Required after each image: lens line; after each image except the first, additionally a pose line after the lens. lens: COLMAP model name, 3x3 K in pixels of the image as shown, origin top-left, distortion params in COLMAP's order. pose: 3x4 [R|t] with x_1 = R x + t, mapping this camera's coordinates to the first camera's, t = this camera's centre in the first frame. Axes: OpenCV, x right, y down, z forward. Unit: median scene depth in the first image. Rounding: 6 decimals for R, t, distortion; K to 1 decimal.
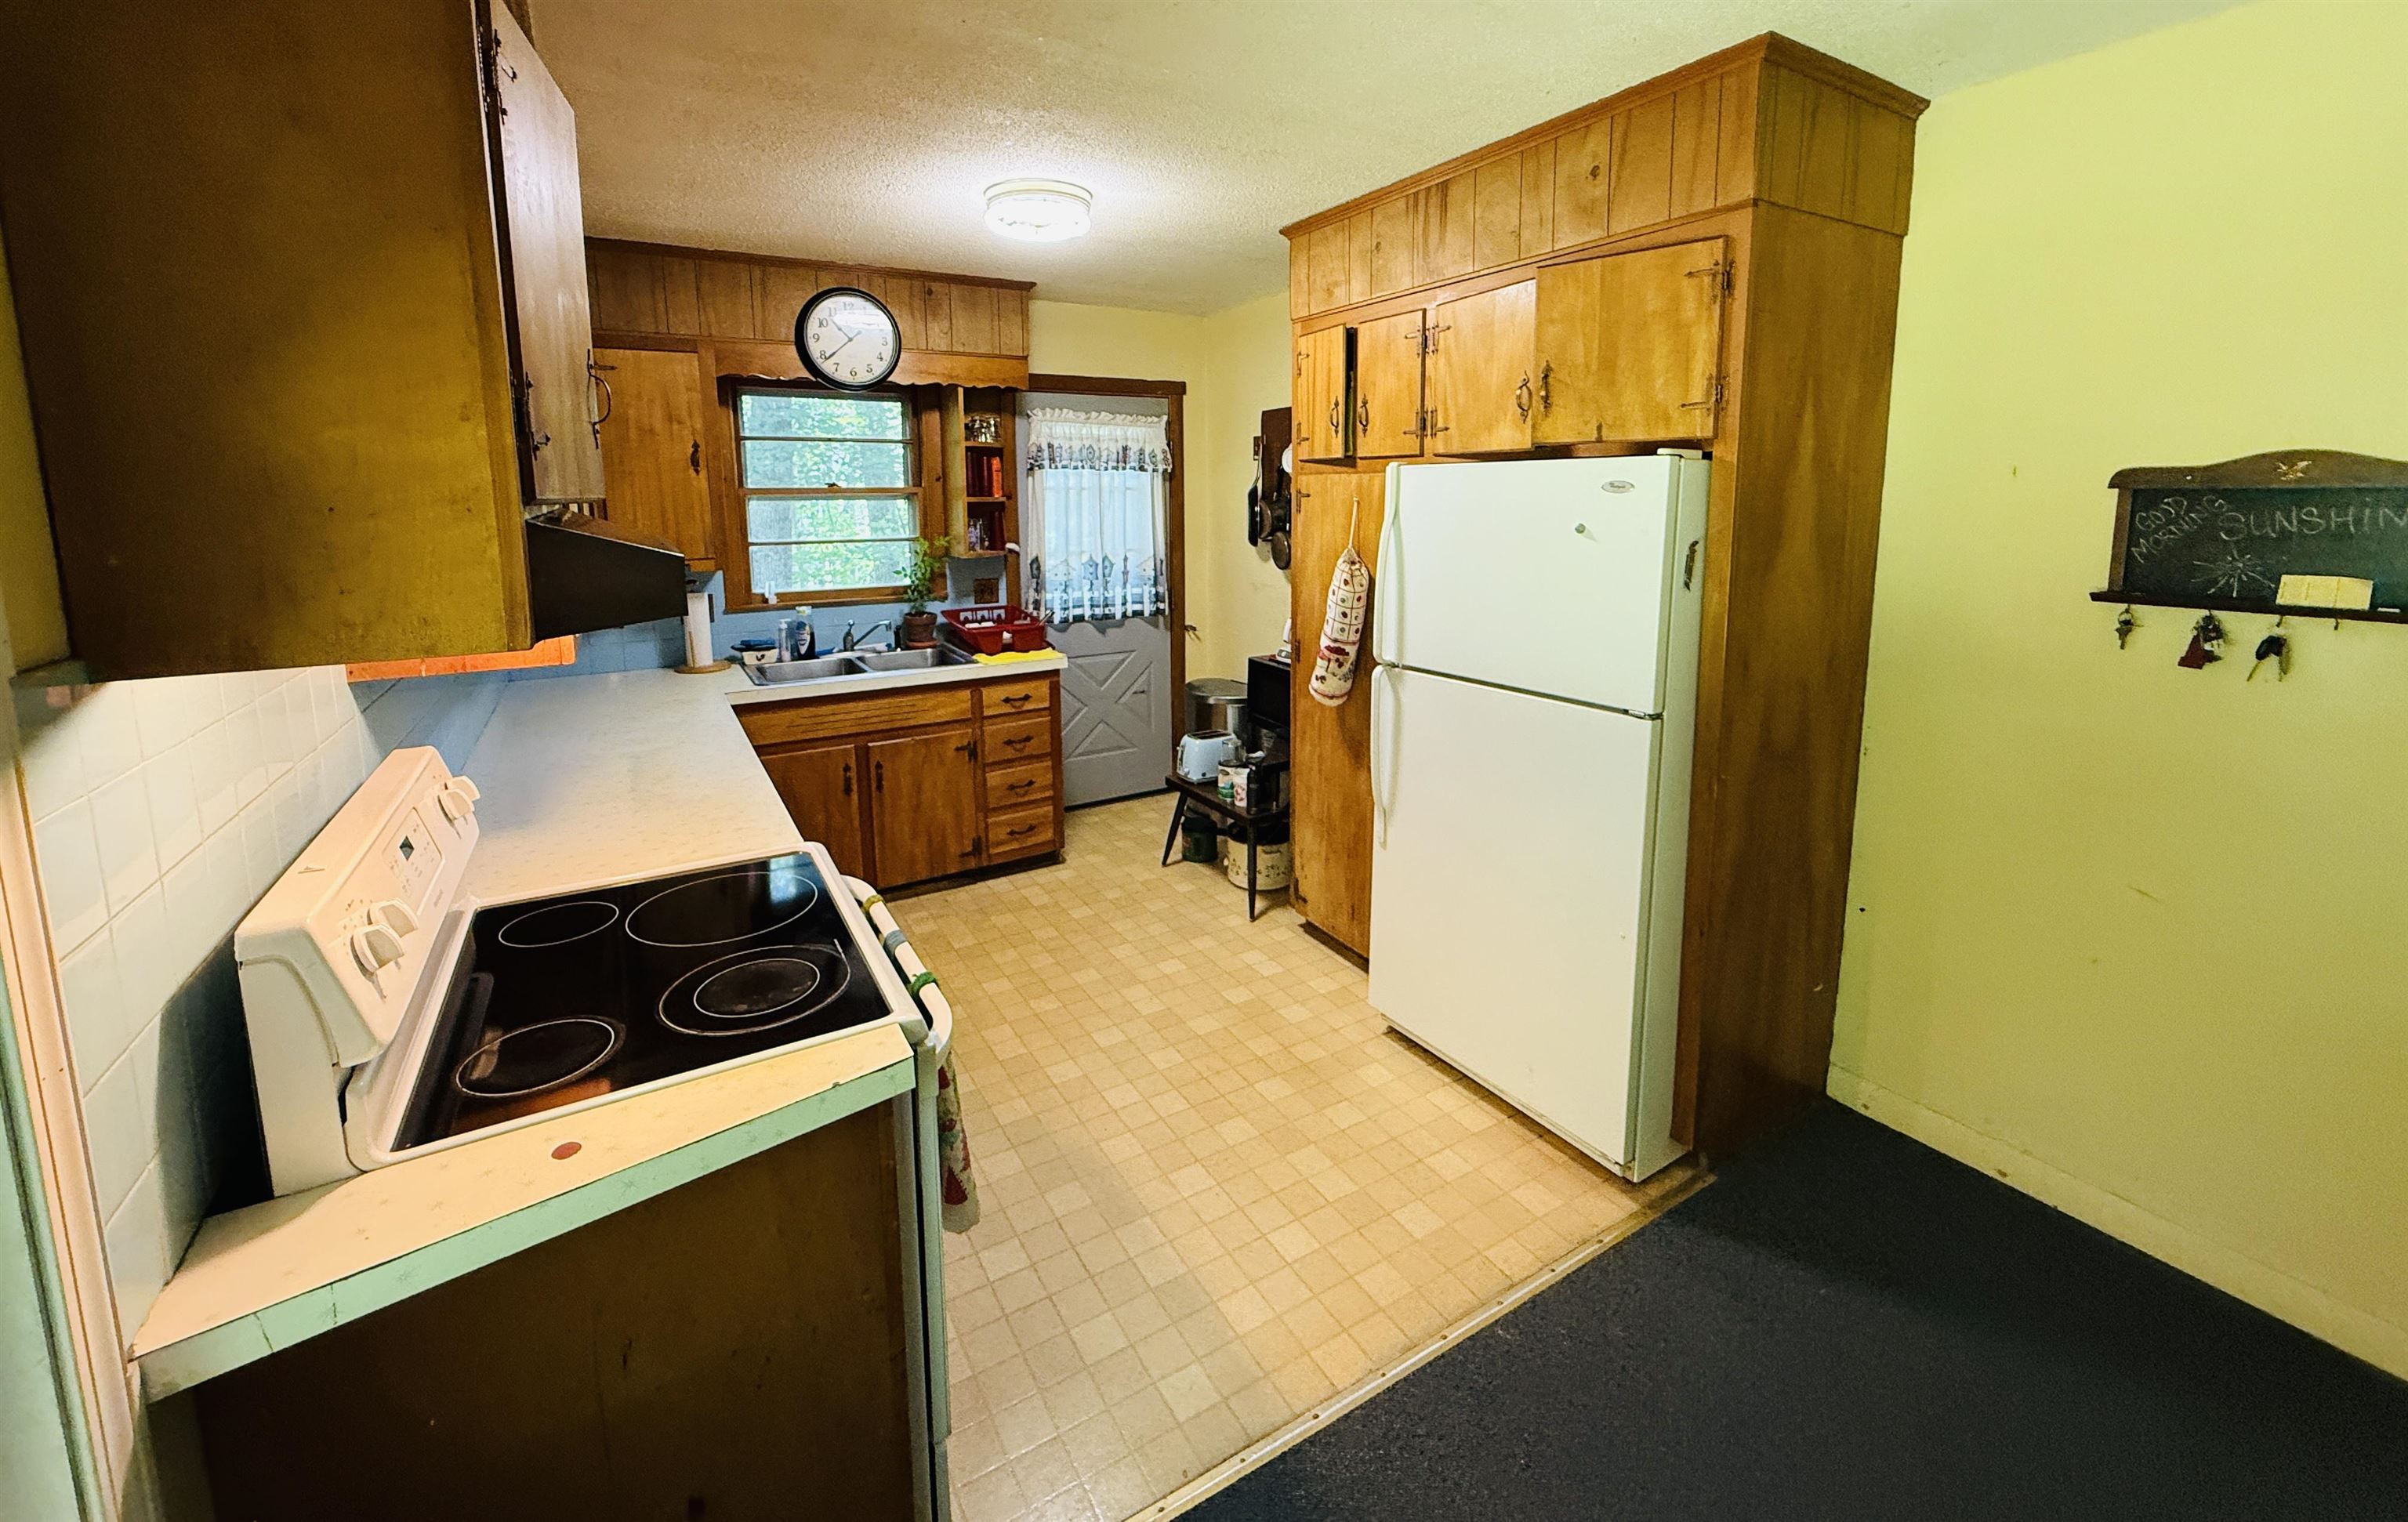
lens RADIAL K [[960.6, 0, 1203.3], [0, 960.6, 615.2], [0, 0, 1]] dist [-0.001438, -0.000434]
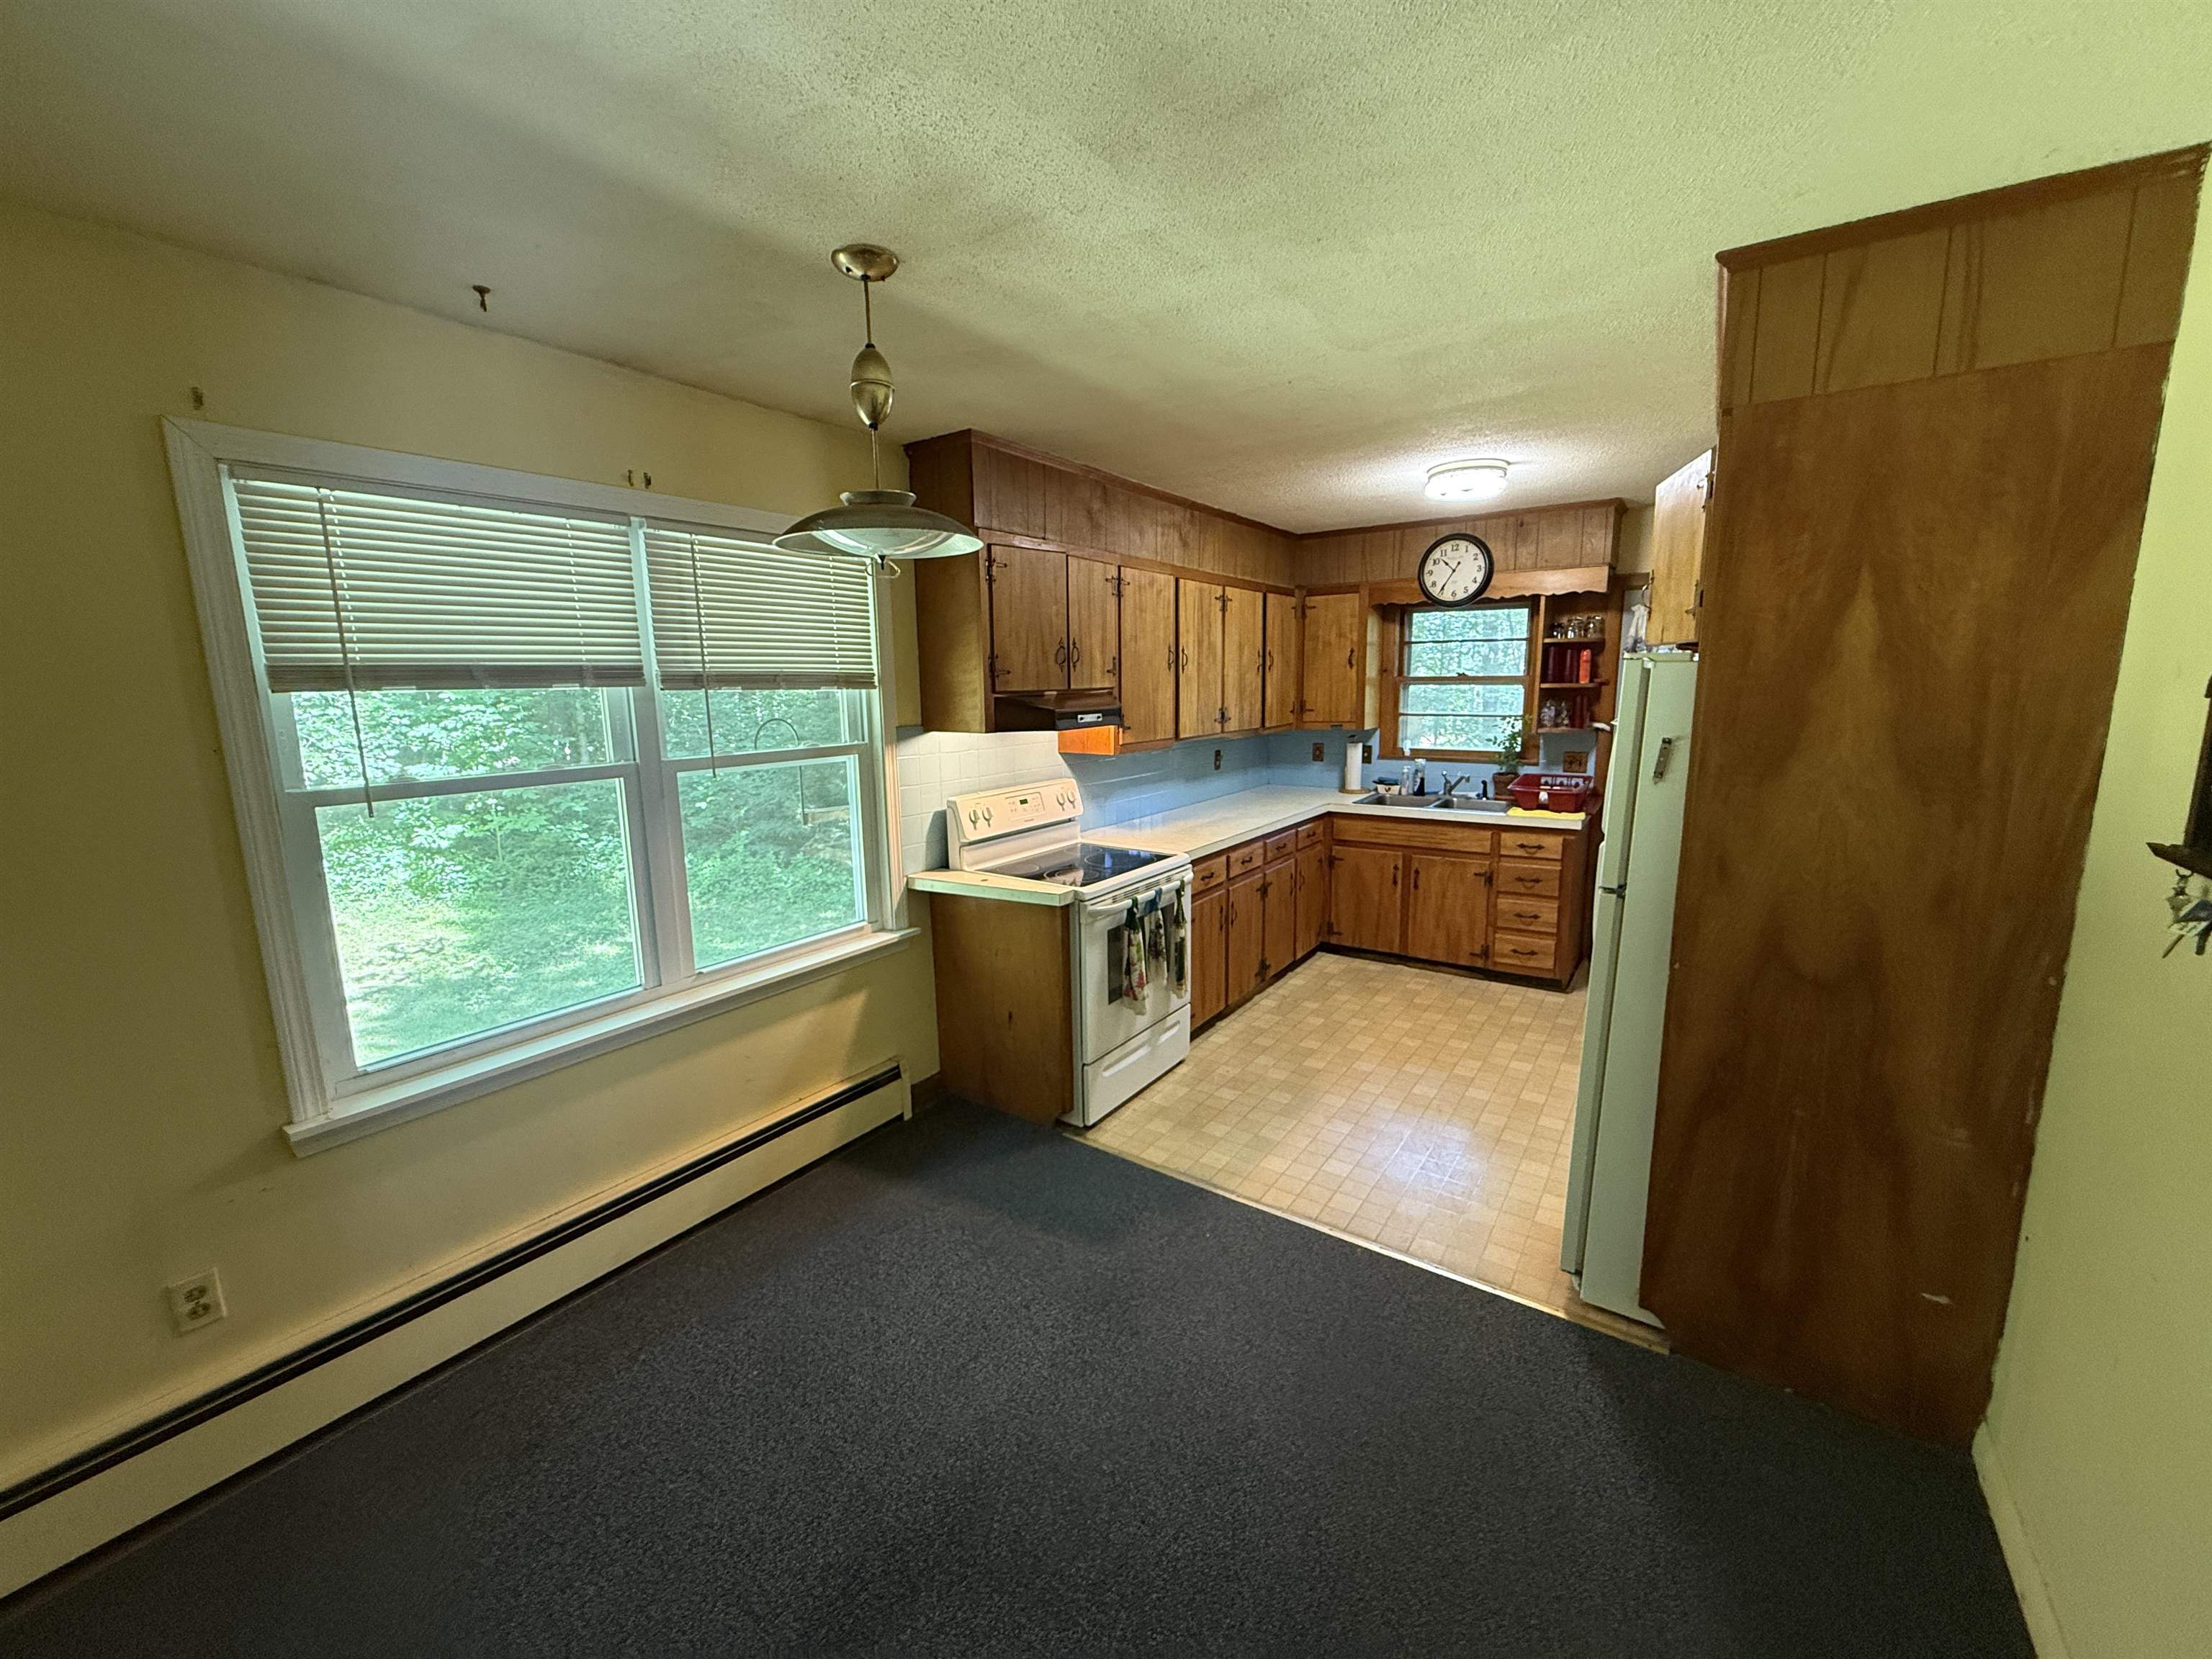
lens RADIAL K [[880.2, 0, 1100.7], [0, 880.2, 828.6], [0, 0, 1]] dist [-0.000601, -0.000208]
pose [[0.411063, 0.155670, -0.898217, 0.871111], [-0.108166, 0.986680, 0.121500, -0.021528], [0.905167, 0.047212, 0.422426, 0.010754]]
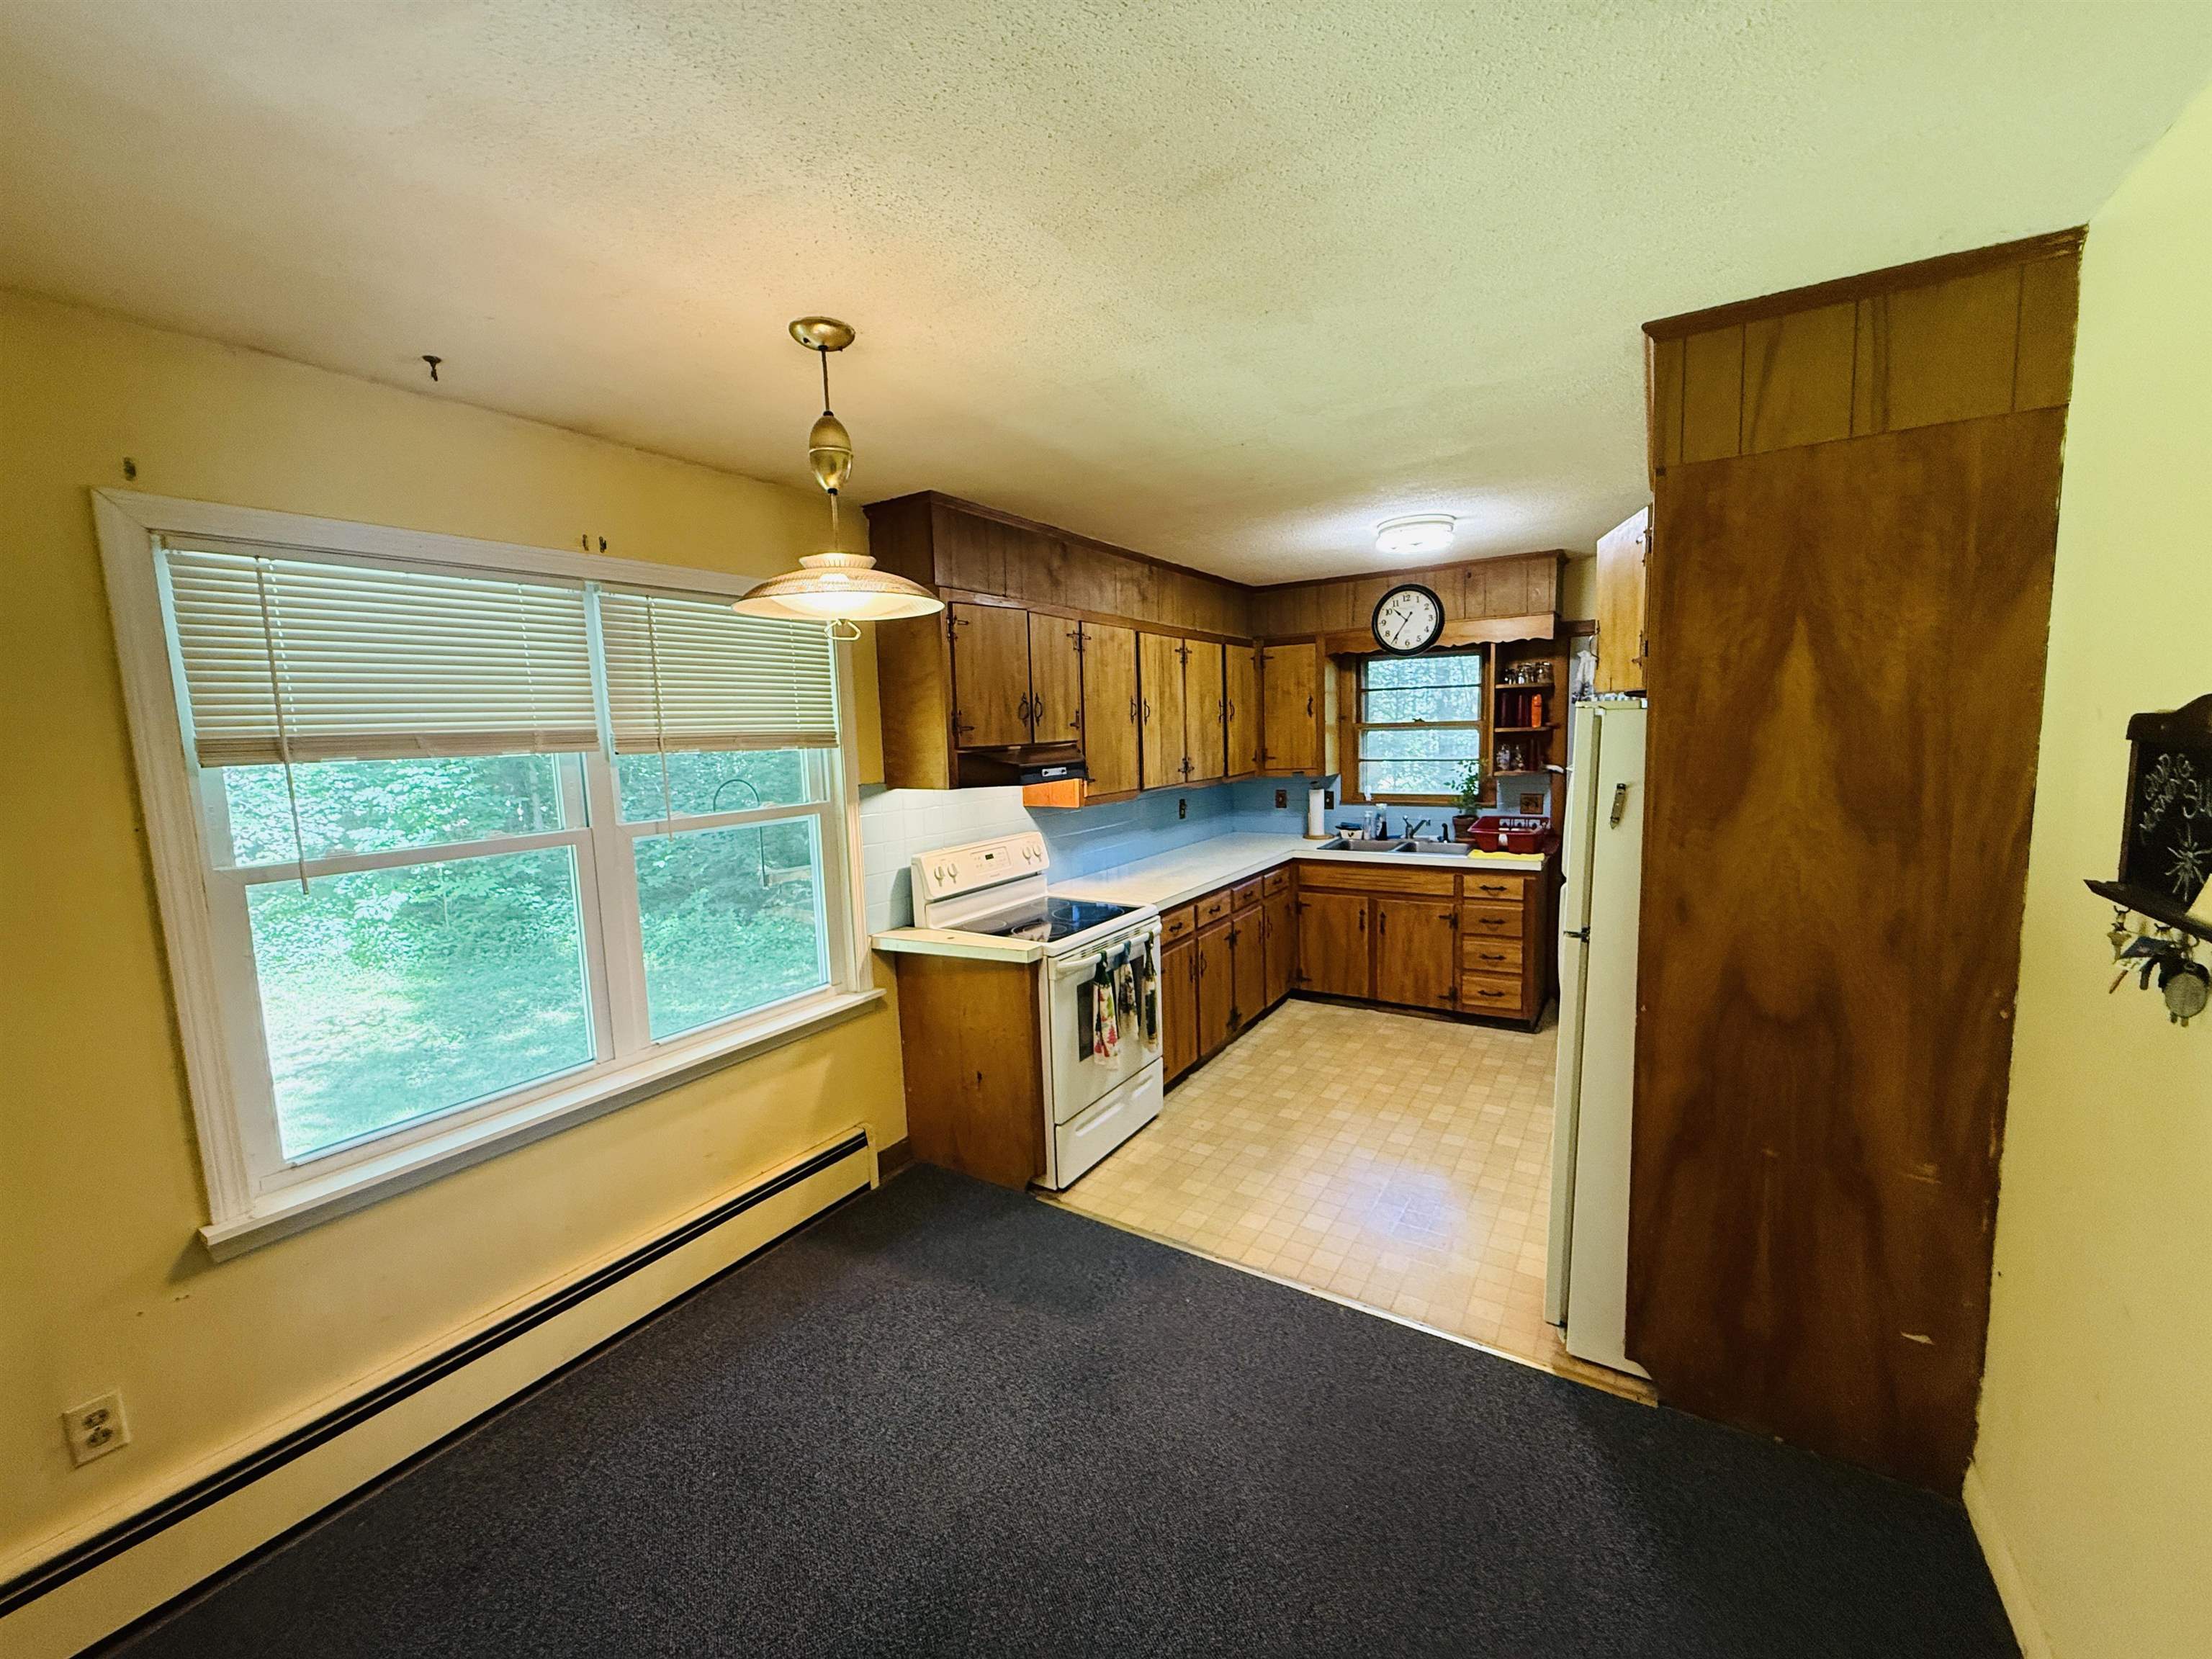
lens RADIAL K [[880.2, 0, 1100.4], [0, 880.2, 829.3], [0, 0, 1]] dist [-0.000601, -0.000208]
pose [[0.448634, 0.098042, -0.888321, 0.864214], [-0.088345, 0.993961, 0.065084, -0.029072], [0.889338, 0.049279, 0.454587, 0.012122]]
